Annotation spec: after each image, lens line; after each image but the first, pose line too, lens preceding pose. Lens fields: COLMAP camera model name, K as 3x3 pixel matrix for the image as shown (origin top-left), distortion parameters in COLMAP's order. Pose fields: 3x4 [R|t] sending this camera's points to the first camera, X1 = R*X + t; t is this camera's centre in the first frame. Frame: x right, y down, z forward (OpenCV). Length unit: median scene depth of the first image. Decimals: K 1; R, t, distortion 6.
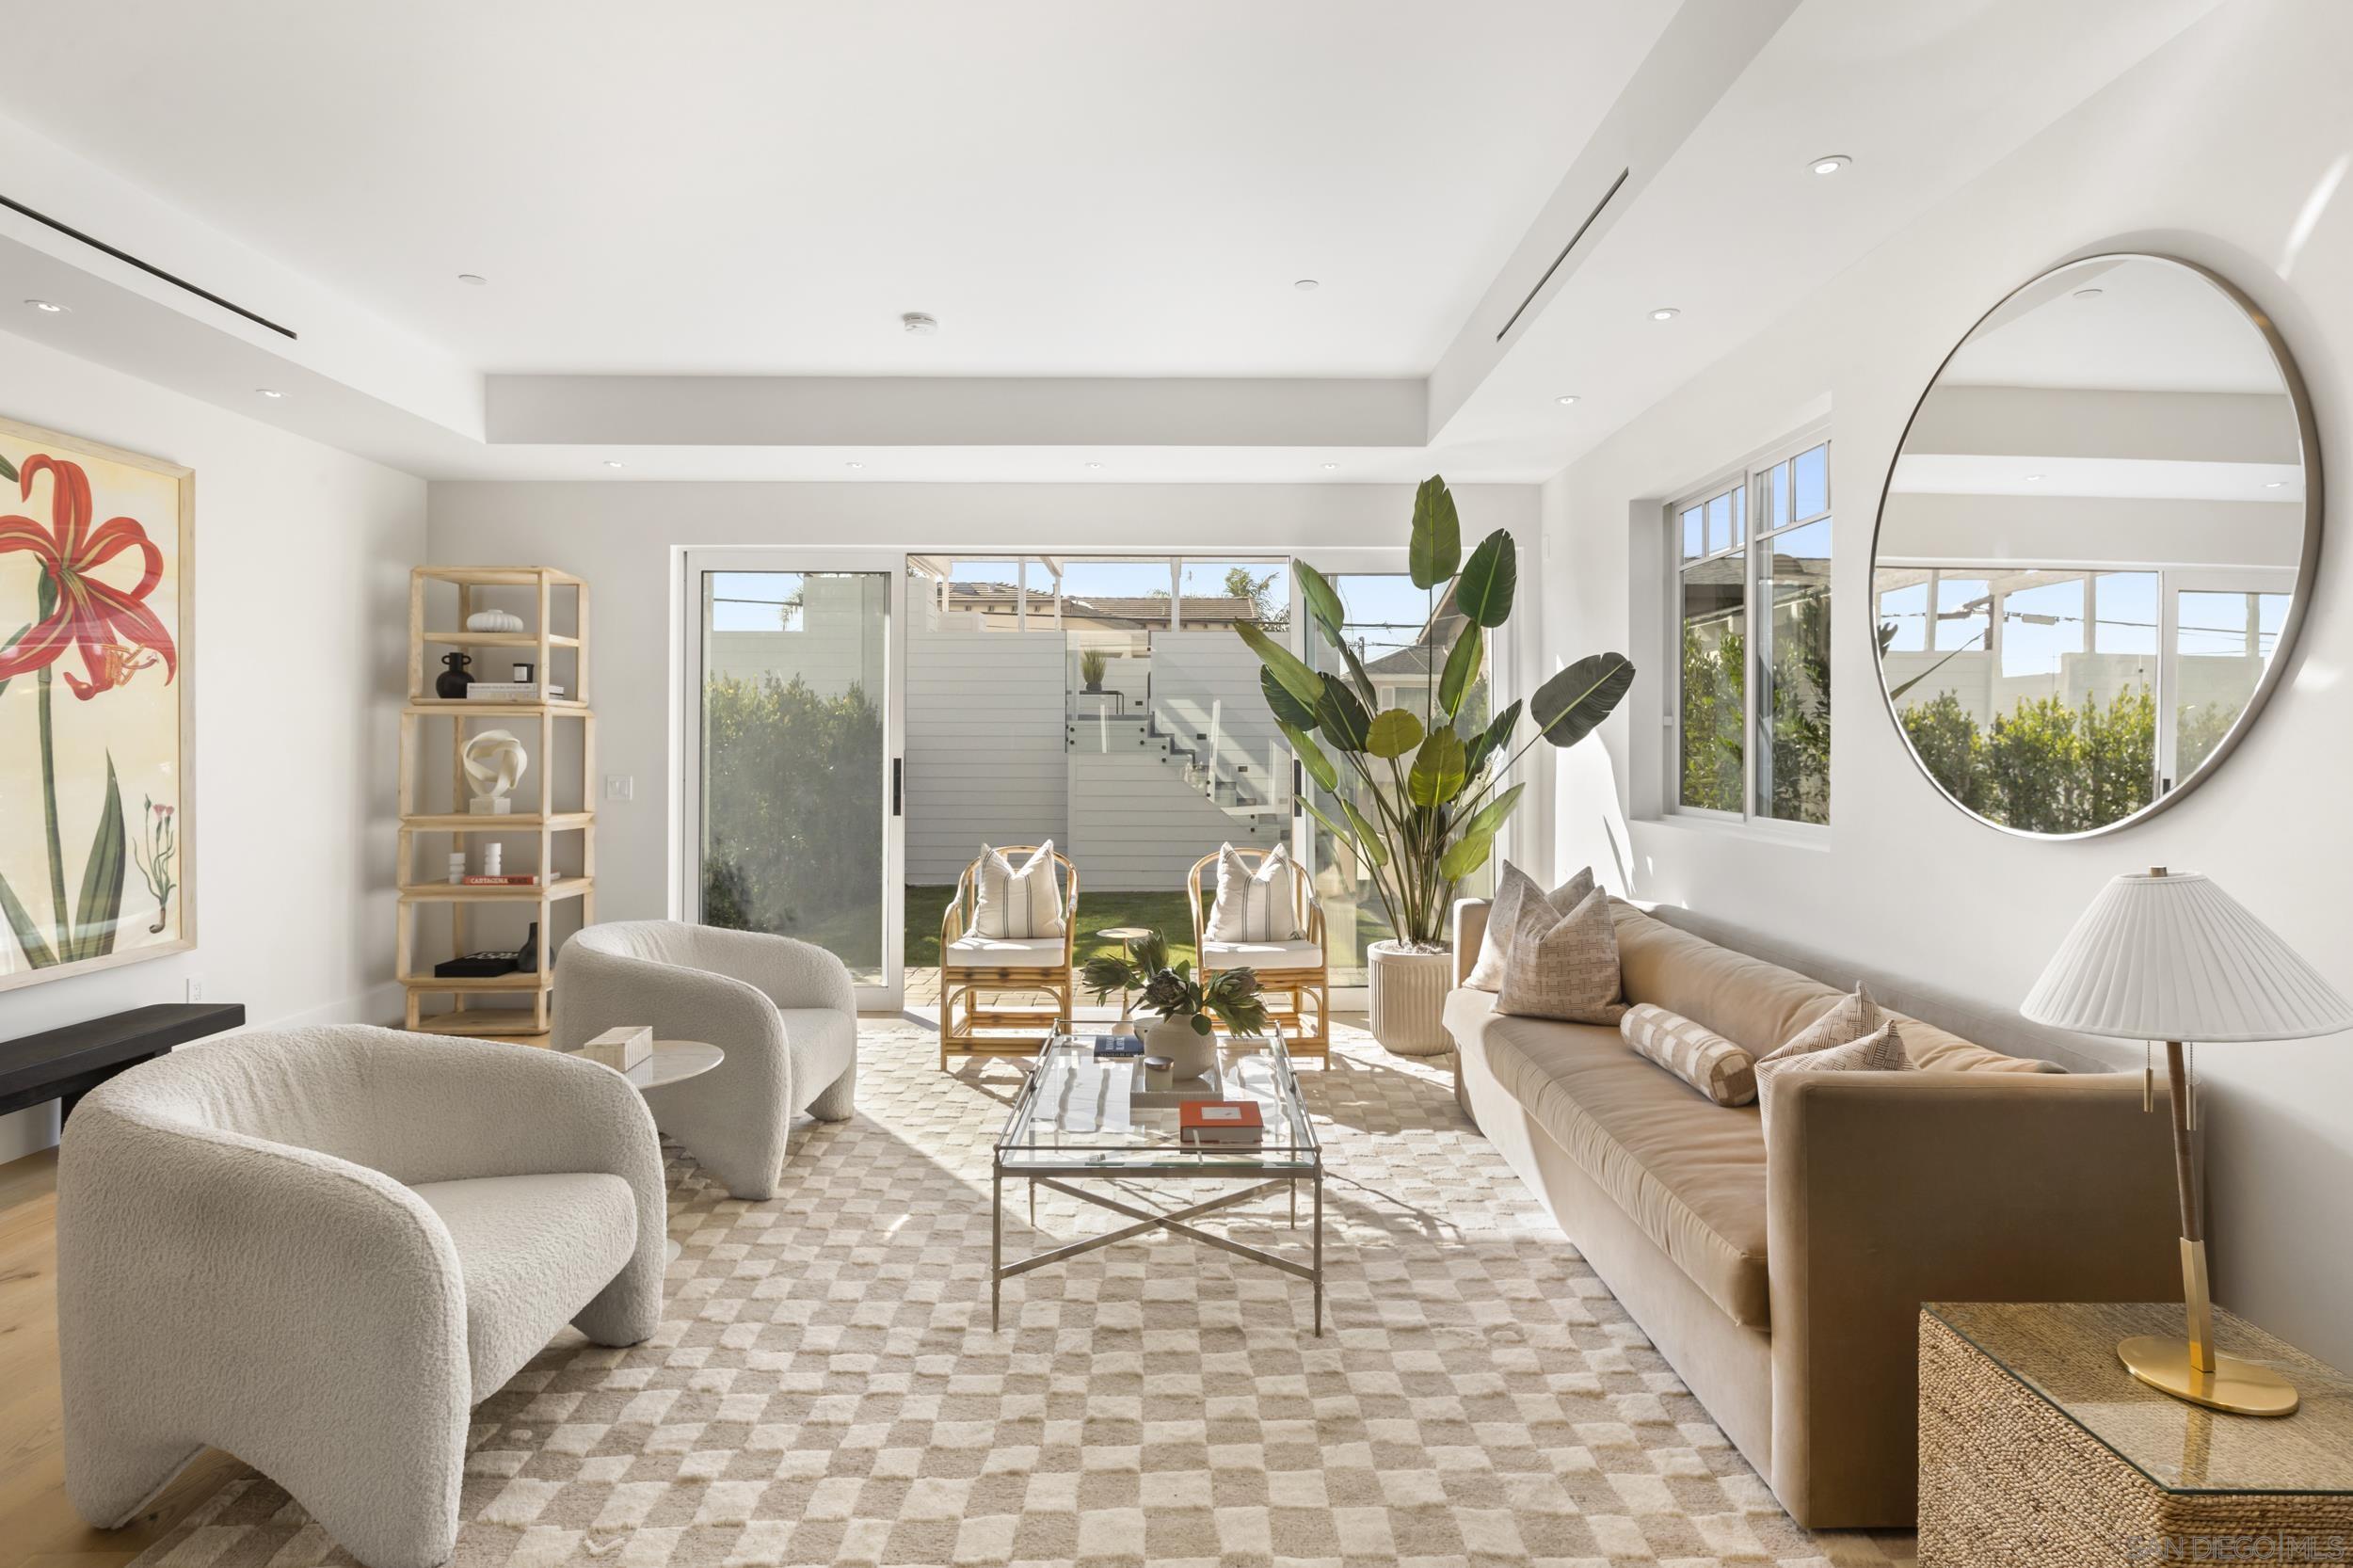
lens RADIAL K [[1171.0, 0, 1185.8], [0, 1171.0, 741.3], [0, 0, 1]] dist [-0.002061, -0.001695]
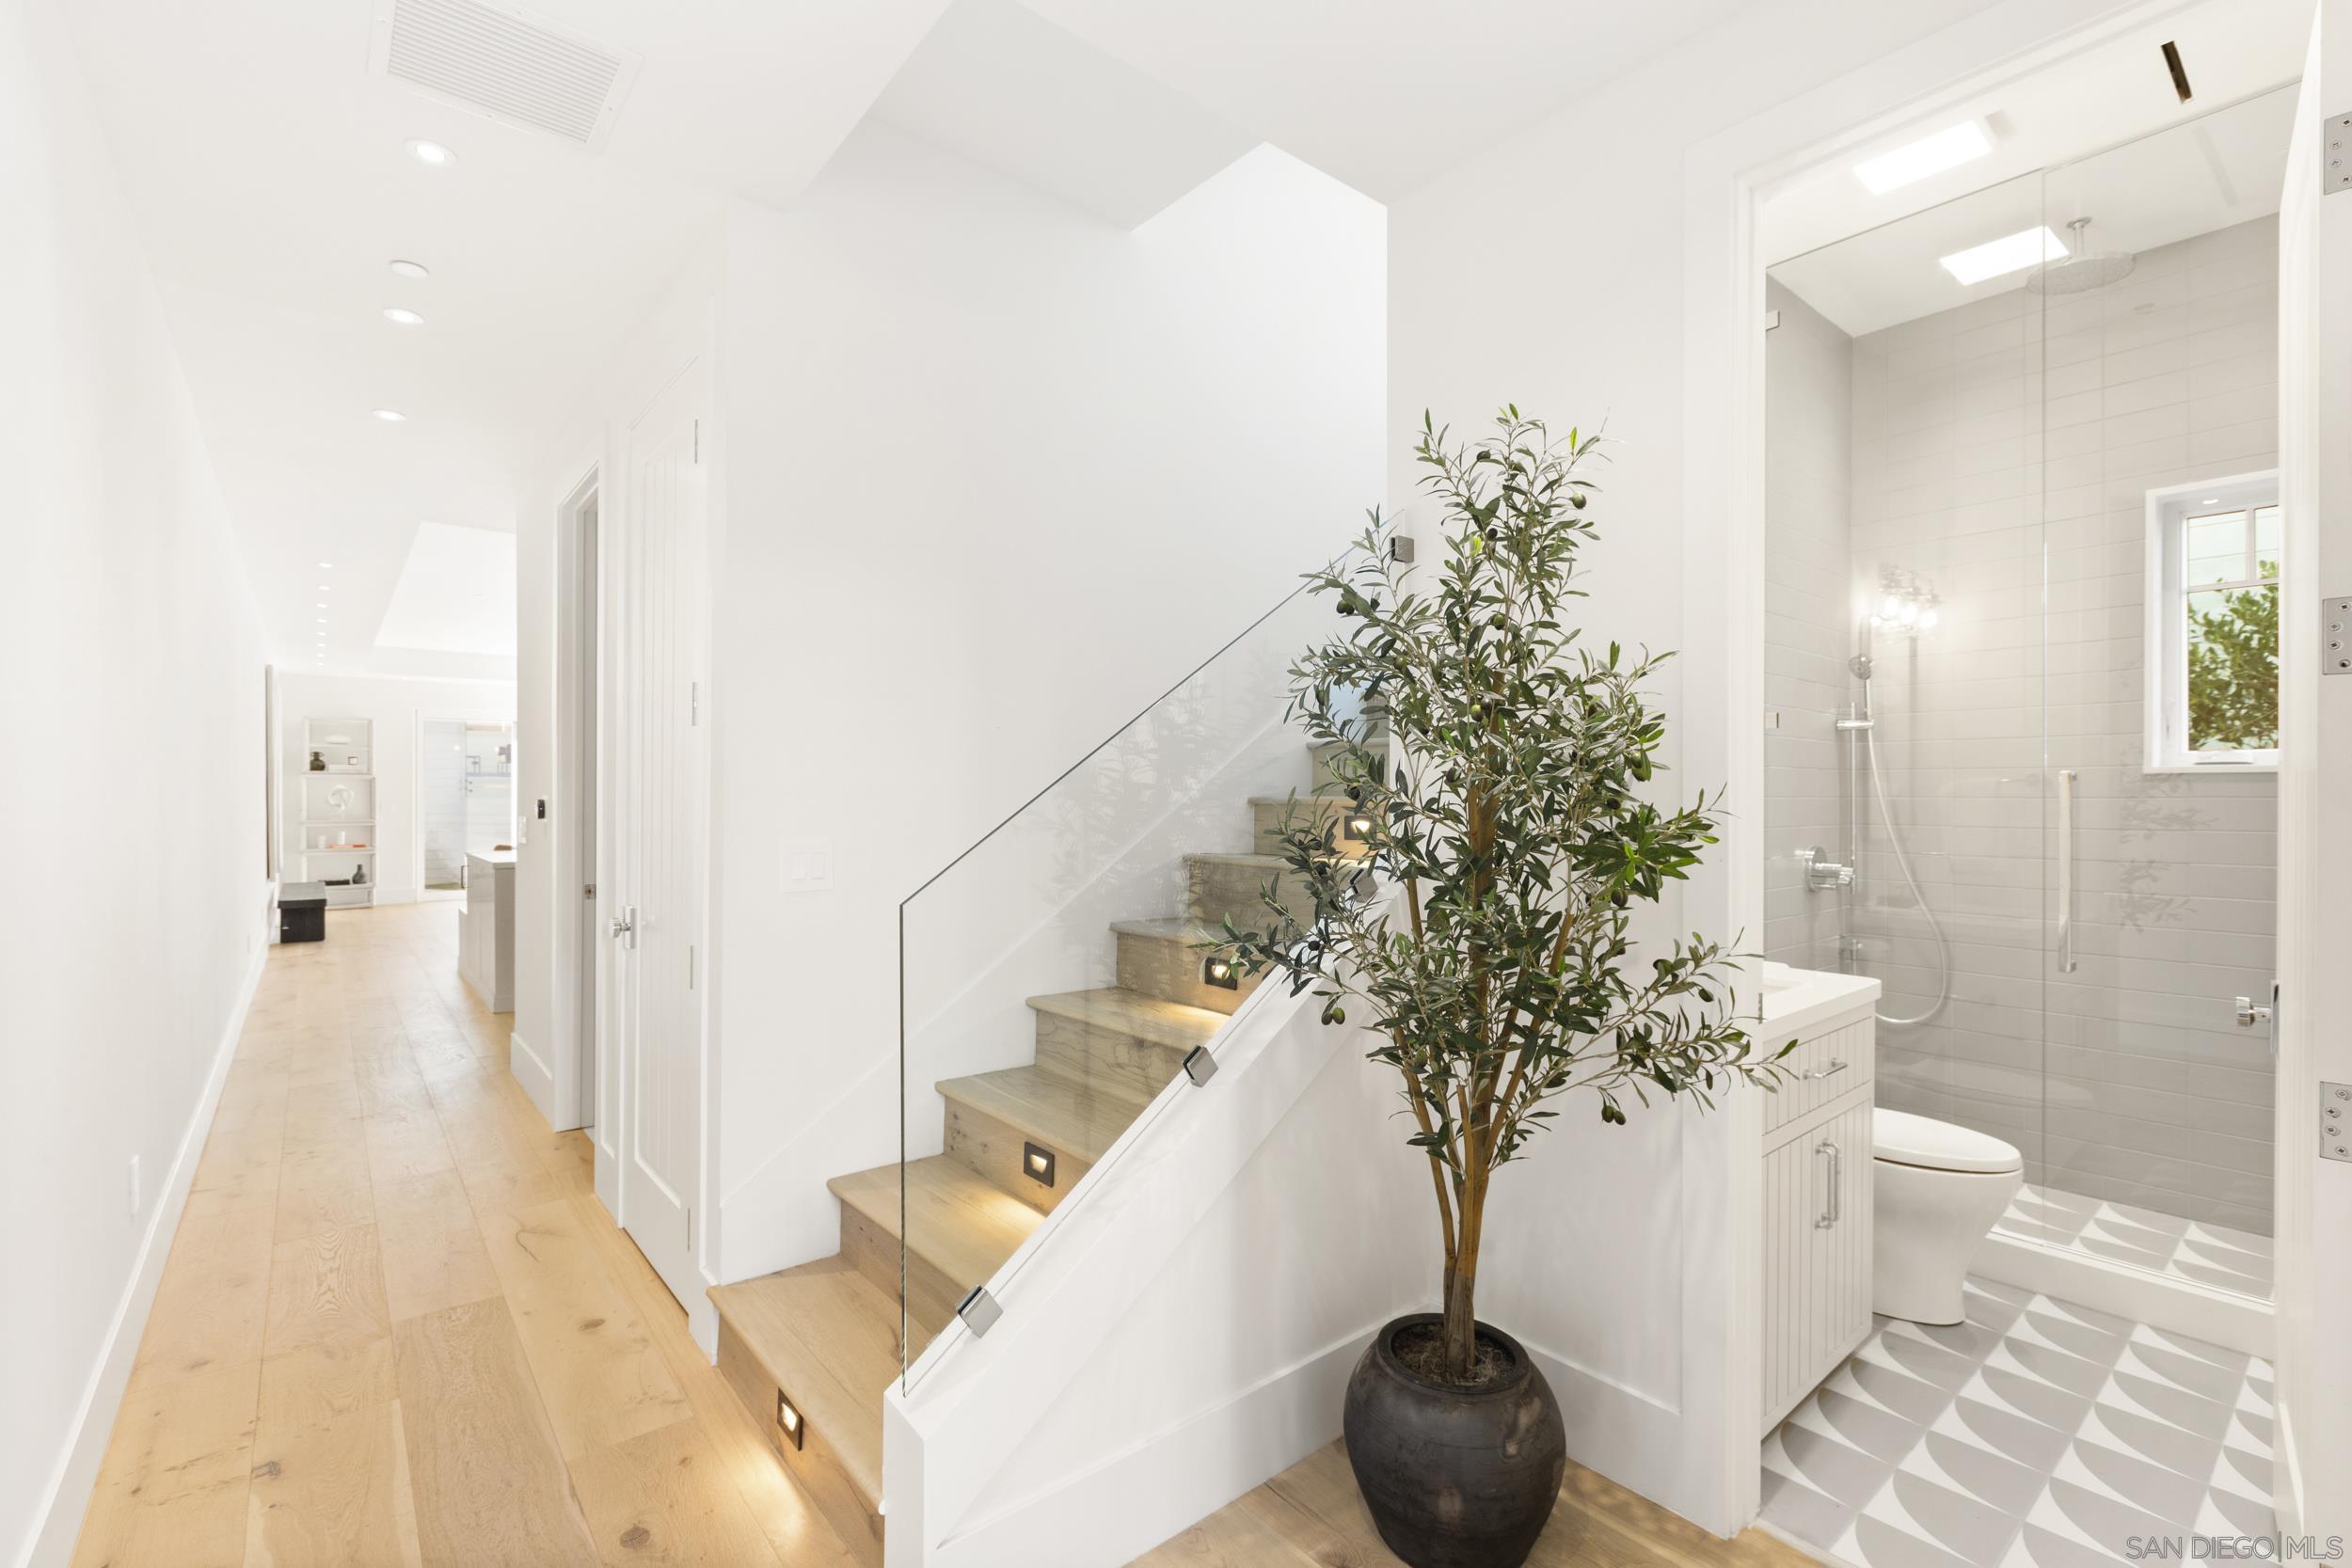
lens RADIAL K [[1058.8, 0, 1180.8], [0, 1058.8, 802.9], [0, 0, 1]] dist [0.002398, -0.001362]
pose [[0.776543, -0.005517, 0.630040, -0.780862], [-0.000621, 0.999954, 0.009522, 0.008334], [-0.630064, -0.007785, 0.776504, -2.233515]]
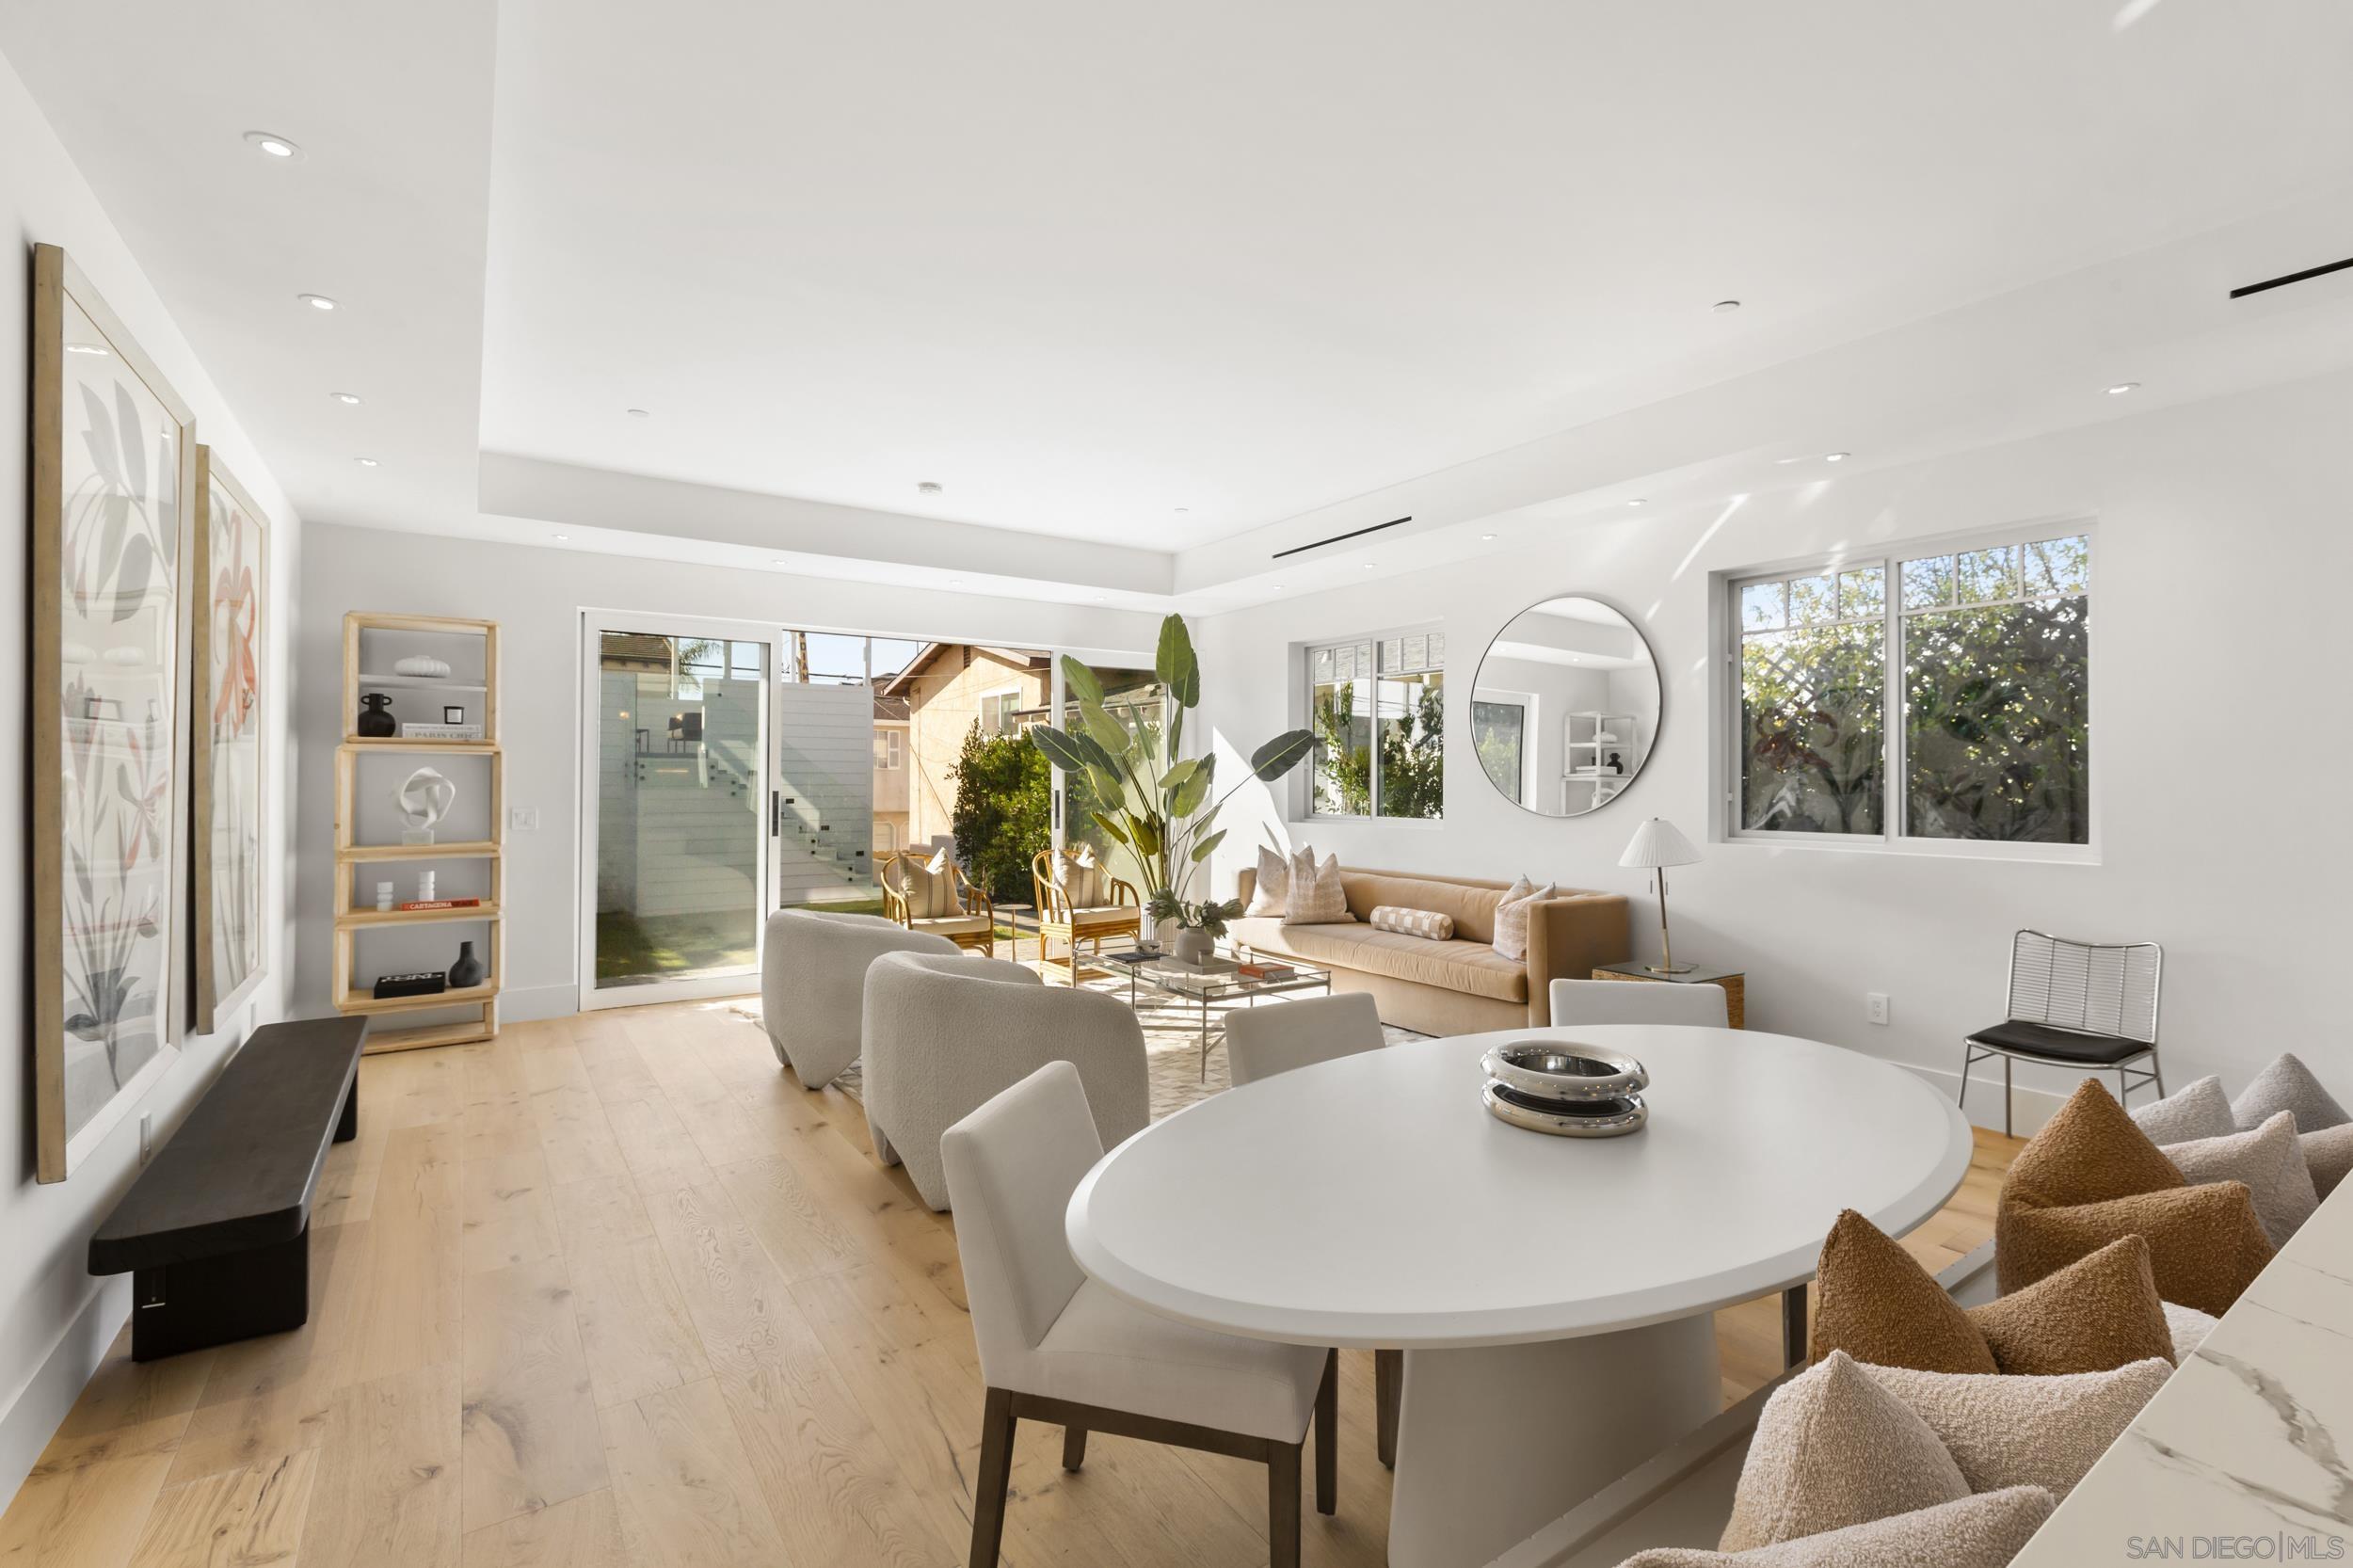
lens RADIAL K [[1059.3, 0, 1184.6], [0, 1059.3, 775.3], [0, 0, 1]] dist [0.002398, -0.001362]
pose [[0.828750, 0.002439, 0.559614, -0.700601], [-0.001344, 0.999996, -0.002367, -0.000276], [-0.559618, 0.001210, 0.828750, -0.261623]]
